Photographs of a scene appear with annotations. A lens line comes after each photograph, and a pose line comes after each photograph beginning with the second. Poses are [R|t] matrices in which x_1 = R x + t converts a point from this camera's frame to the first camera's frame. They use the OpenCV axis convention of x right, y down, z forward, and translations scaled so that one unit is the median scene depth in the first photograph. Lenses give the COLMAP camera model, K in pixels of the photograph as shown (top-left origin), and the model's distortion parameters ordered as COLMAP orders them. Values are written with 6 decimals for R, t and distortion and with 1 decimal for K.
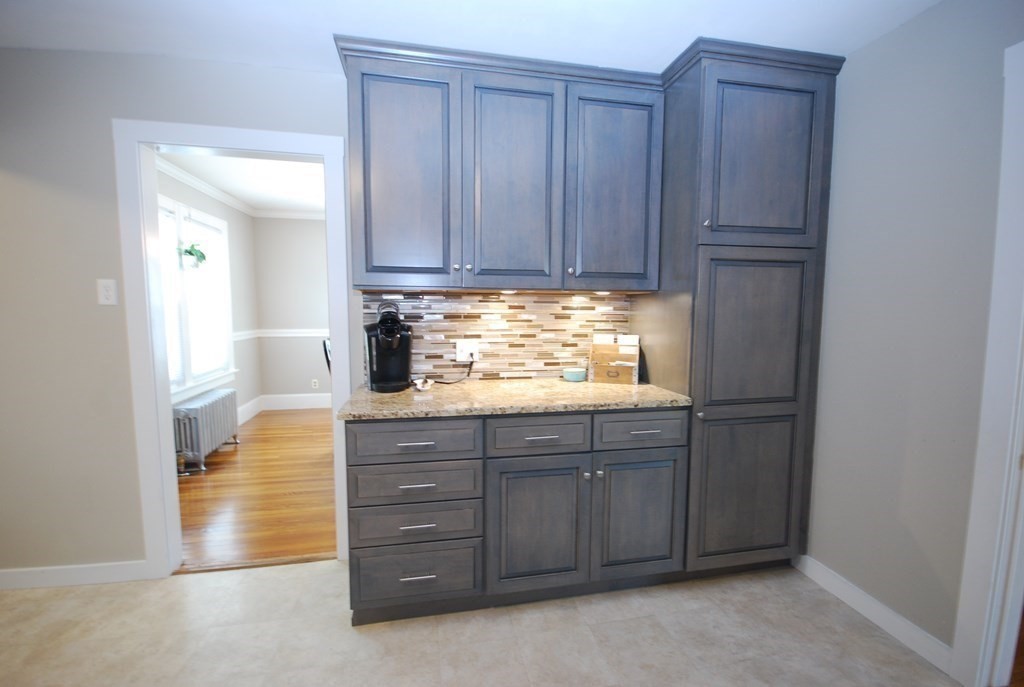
lens RADIAL K [[451.3, 0, 516.5], [0, 451.3, 349.4], [0, 0, 1]] dist [0.001079, -0.006967]
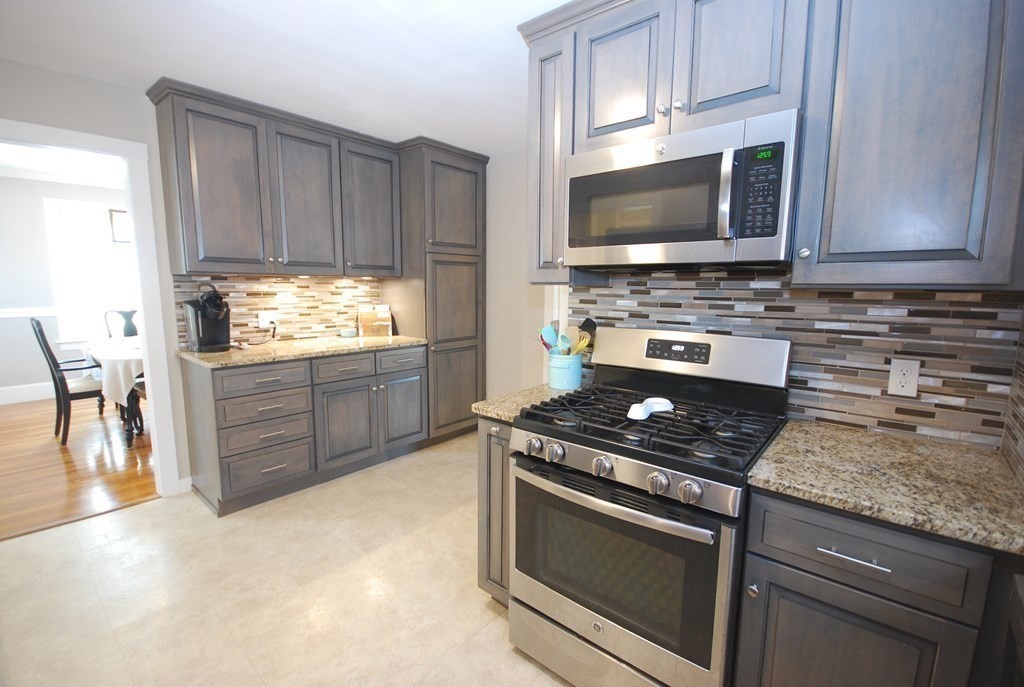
lens RADIAL K [[451.3, 0, 514.7], [0, 451.3, 345.9], [0, 0, 1]] dist [0.001079, -0.006967]
pose [[0.789712, -0.078908, 0.608382, -0.403081], [0.047840, 0.996595, 0.067161, 0.029980], [-0.611610, -0.023933, 0.790798, -0.583893]]
